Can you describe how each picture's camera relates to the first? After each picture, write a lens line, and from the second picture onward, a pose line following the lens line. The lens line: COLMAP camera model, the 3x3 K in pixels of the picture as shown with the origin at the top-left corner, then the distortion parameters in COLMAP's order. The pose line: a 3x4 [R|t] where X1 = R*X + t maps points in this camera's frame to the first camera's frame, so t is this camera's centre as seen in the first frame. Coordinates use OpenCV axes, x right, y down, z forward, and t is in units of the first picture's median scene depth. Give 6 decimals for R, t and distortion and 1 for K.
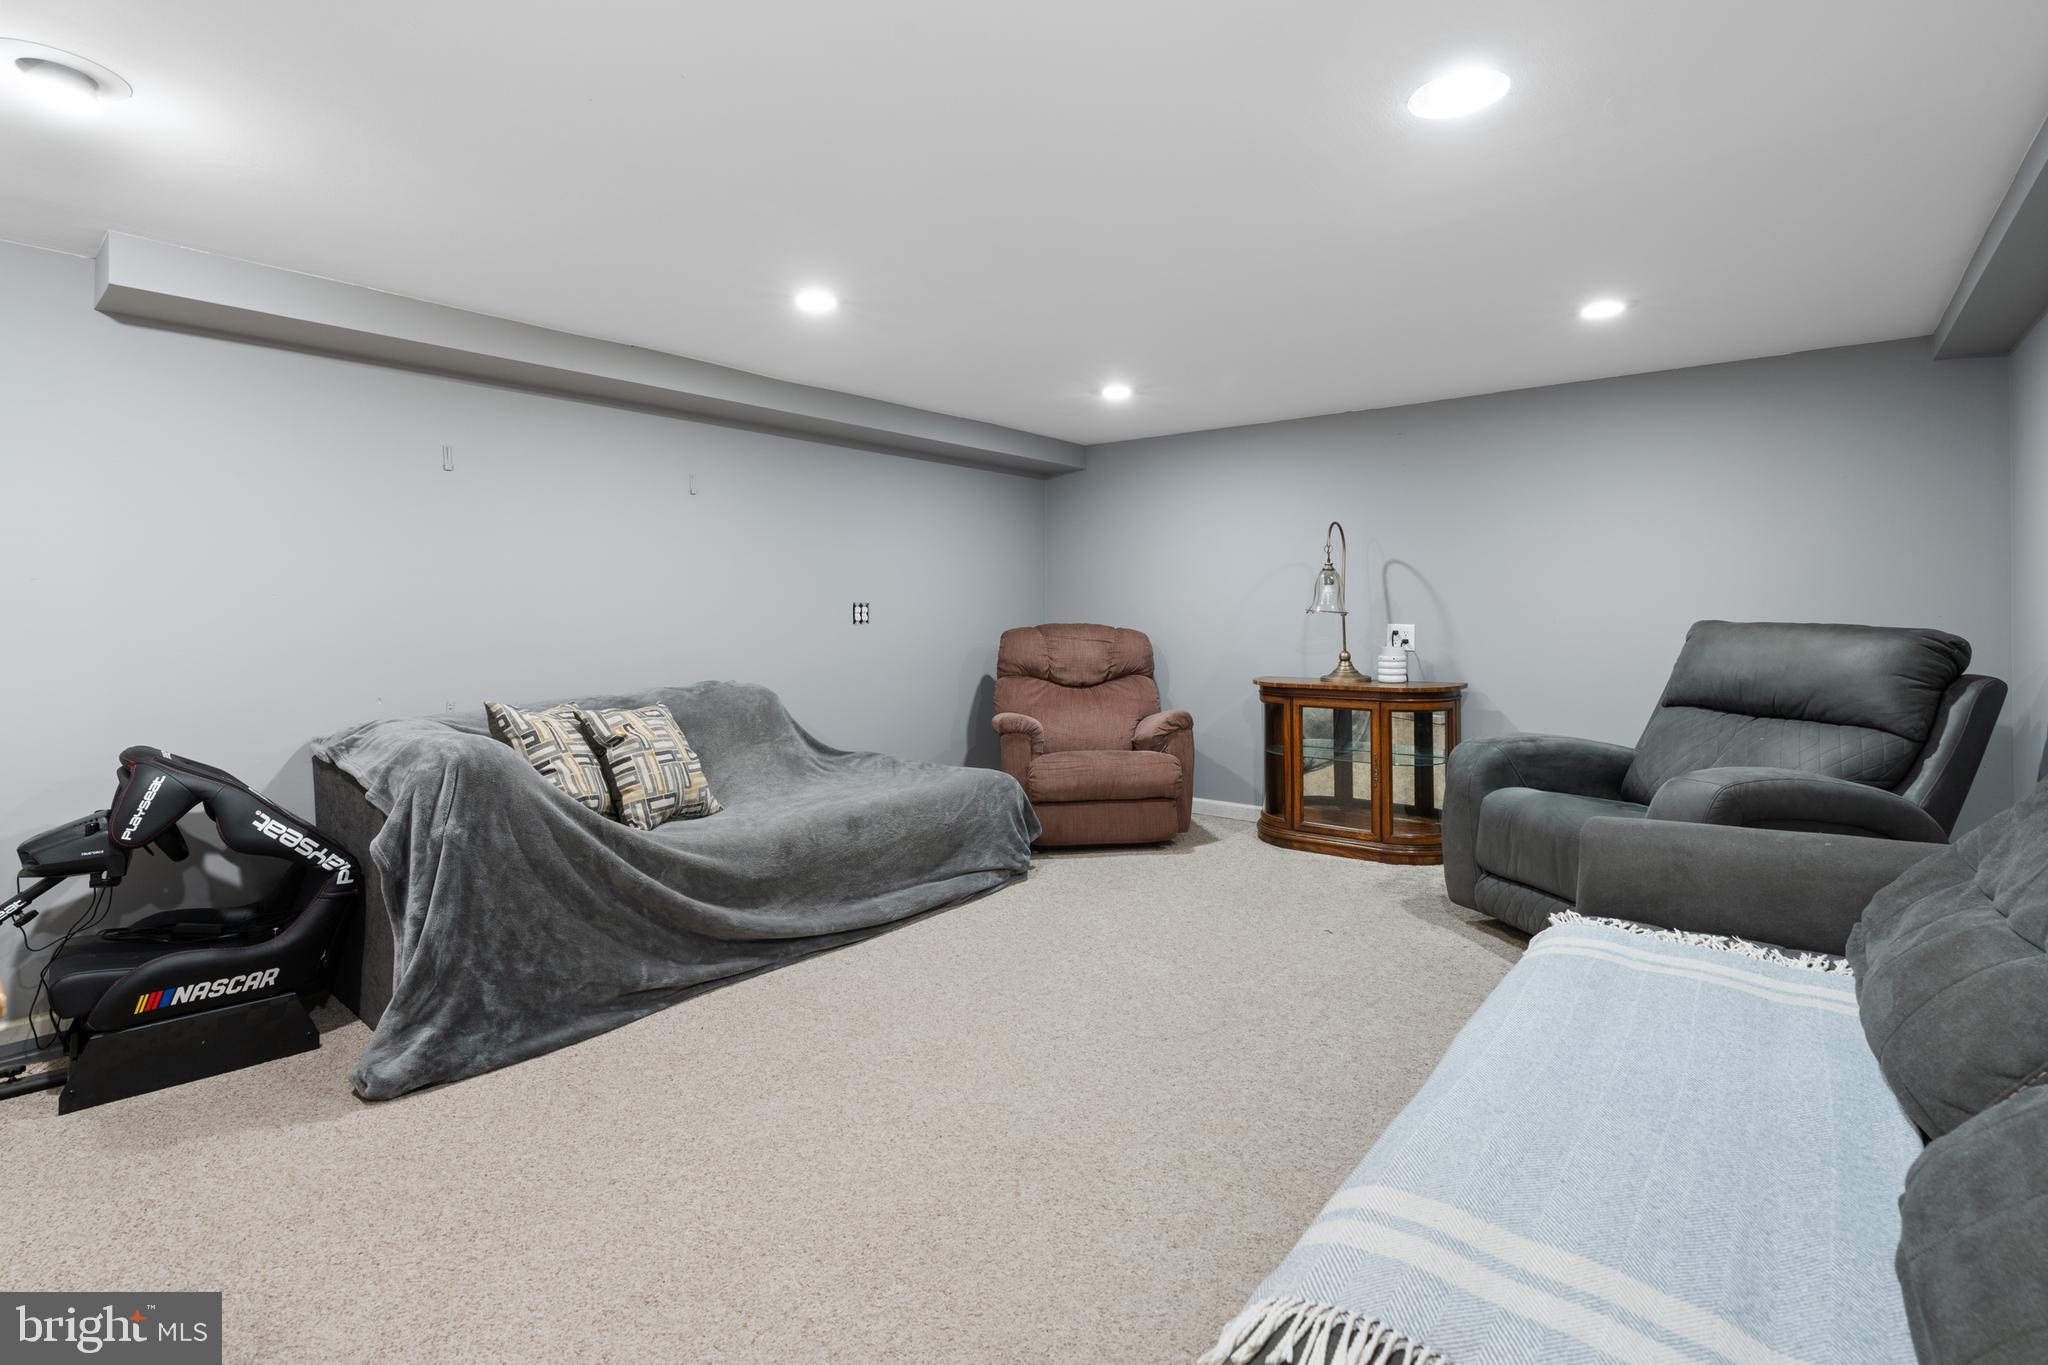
lens RADIAL K [[924.1, 0, 1015.5], [0, 924.1, 669.8], [0, 0, 1]] dist [-0.001612, 0.000522]
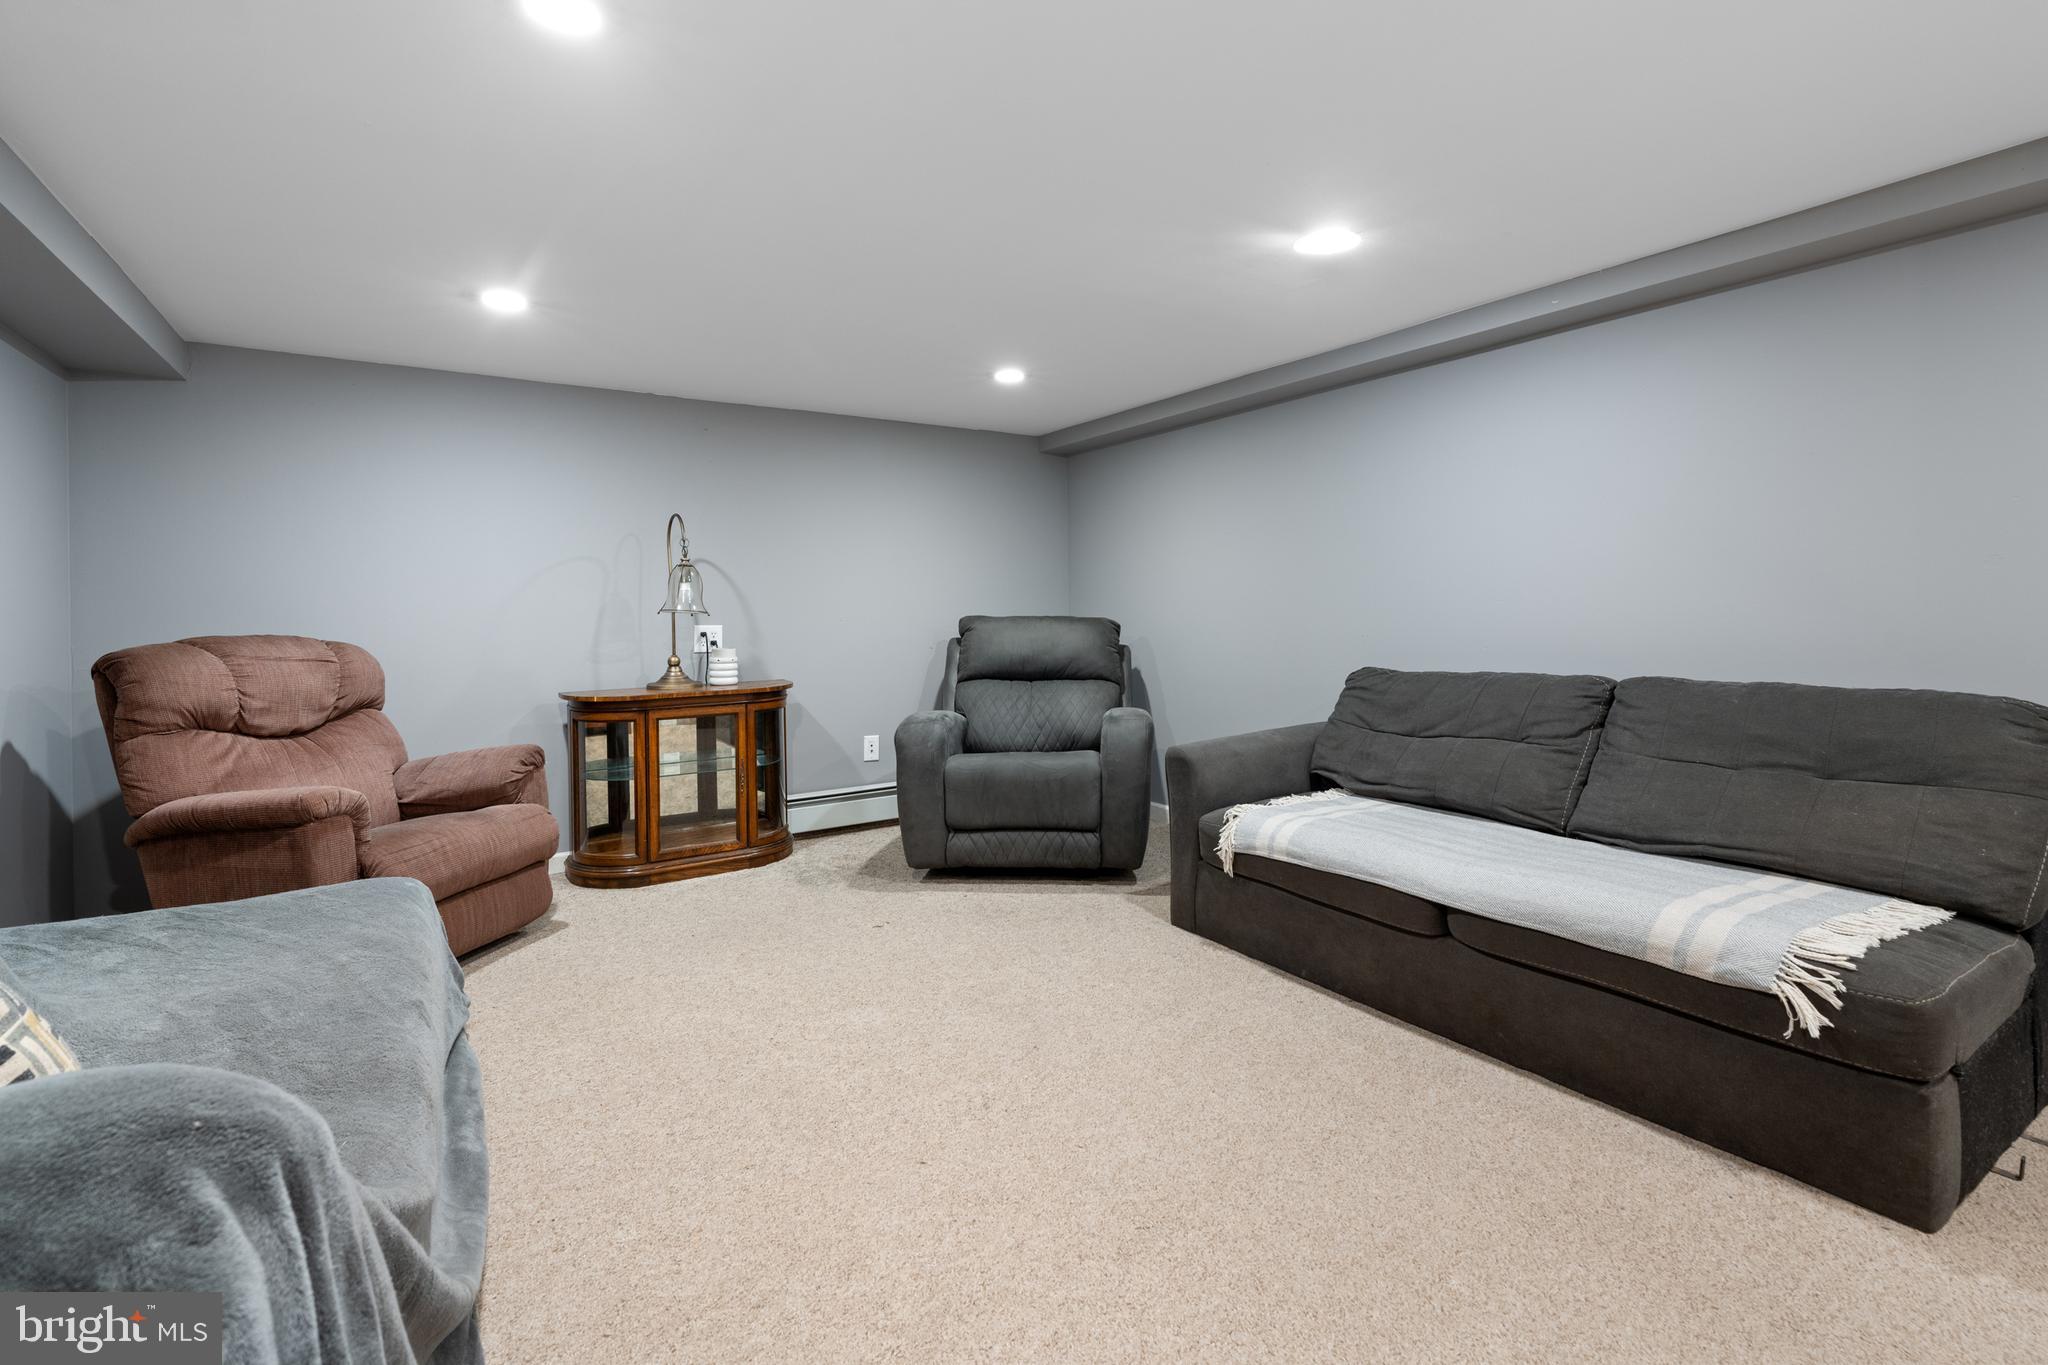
lens RADIAL K [[931.2, 0, 1019.2], [0, 931.2, 647.1], [0, 0, 1]] dist [-0.002796, 0.000089]
pose [[0.323069, -0.035422, 0.945712, -0.416757], [0.072649, 0.997279, 0.012536, -0.015386], [-0.943583, 0.064655, 0.324763, 0.379648]]
